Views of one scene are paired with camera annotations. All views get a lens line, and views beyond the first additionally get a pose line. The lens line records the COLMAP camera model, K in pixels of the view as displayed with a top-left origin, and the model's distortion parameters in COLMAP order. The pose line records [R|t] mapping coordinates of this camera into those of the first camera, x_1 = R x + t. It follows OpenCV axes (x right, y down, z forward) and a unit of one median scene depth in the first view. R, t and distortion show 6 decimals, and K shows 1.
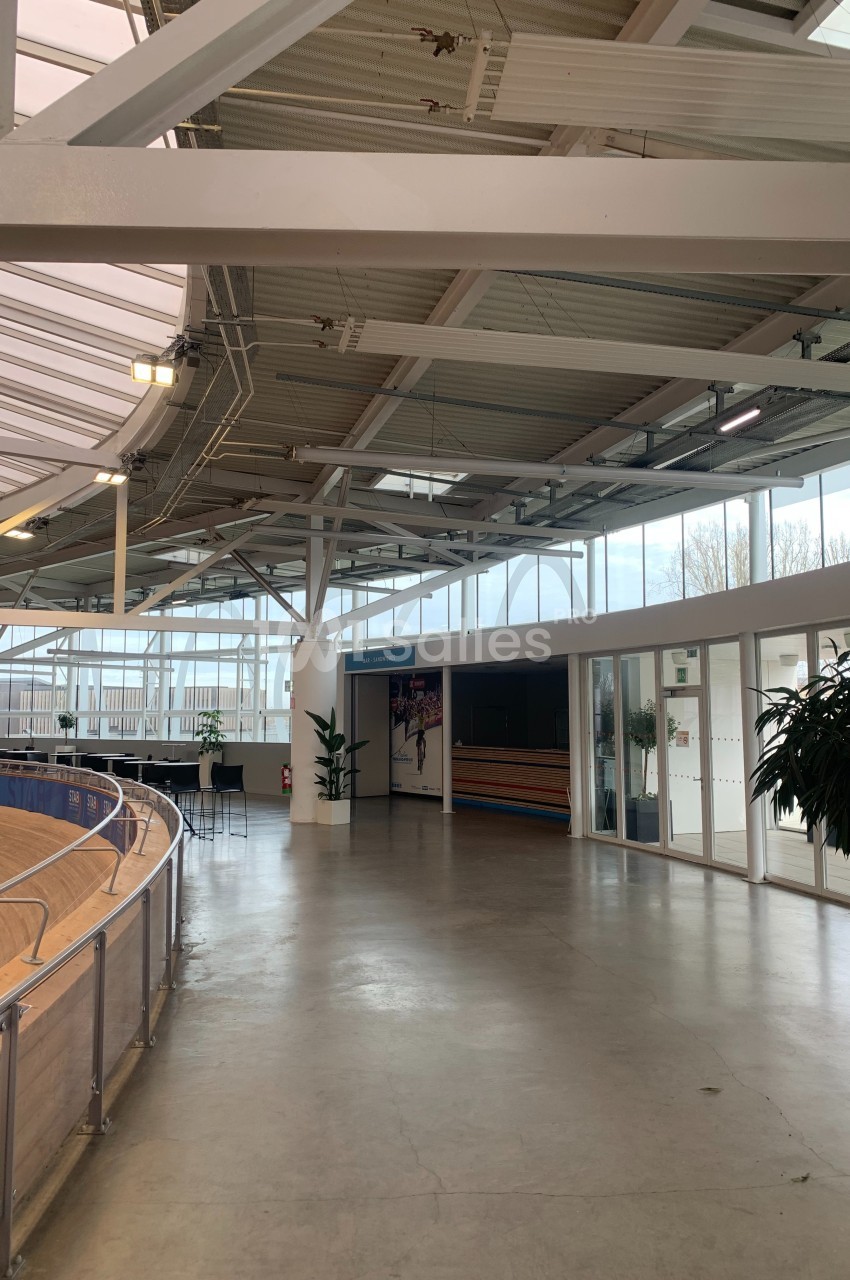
lens RADIAL K [[923.8, 0, 425.0], [0, 923.8, 640.0], [0, 0, 1]] dist [0.005201, 0.000771]
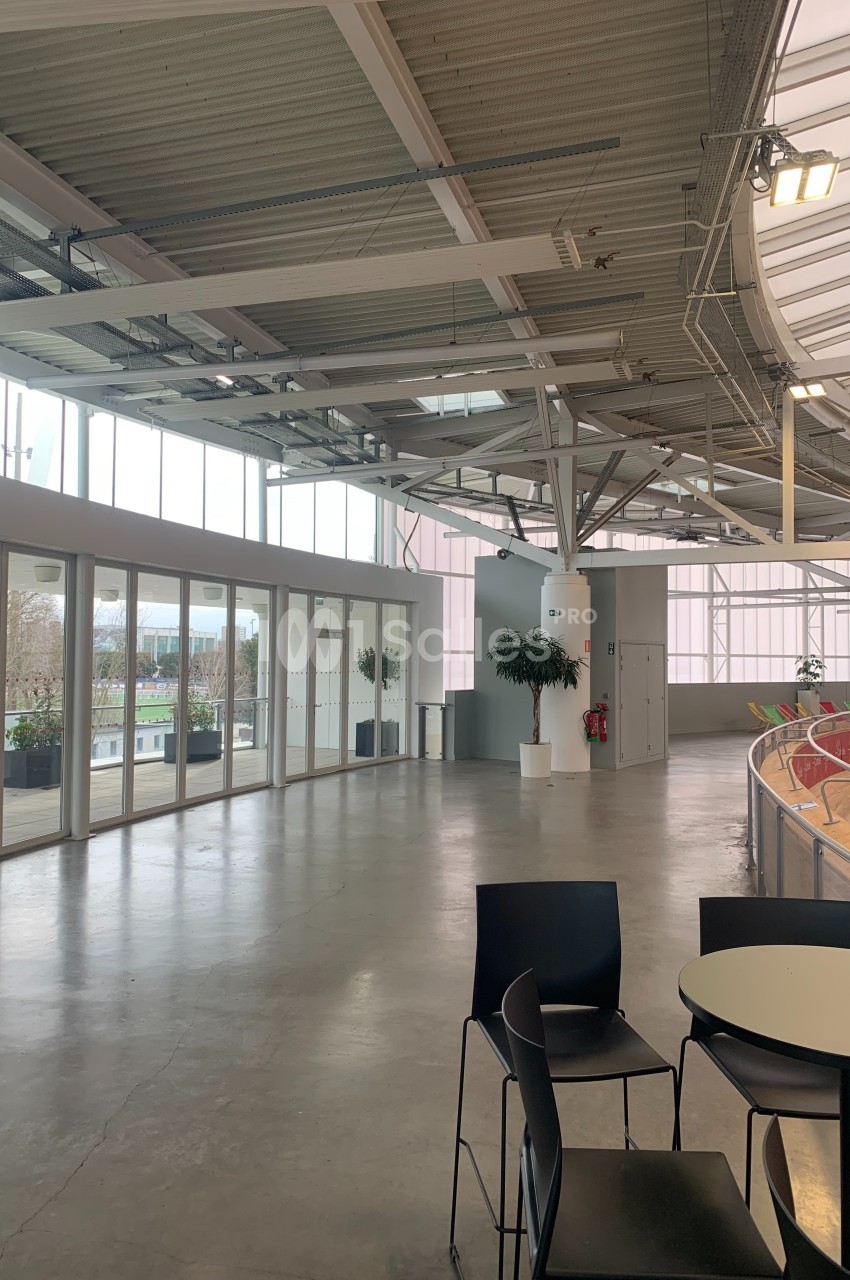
lens RADIAL K [[923.8, 0, 425.0], [0, 923.8, 640.0], [0, 0, 1]] dist [0.005201, 0.000771]
pose [[-0.841580, 0.015317, 0.539915, -0.420737], [-0.041610, 0.994789, -0.093080, 0.151785], [-0.538527, -0.100800, -0.836557, 1.681412]]
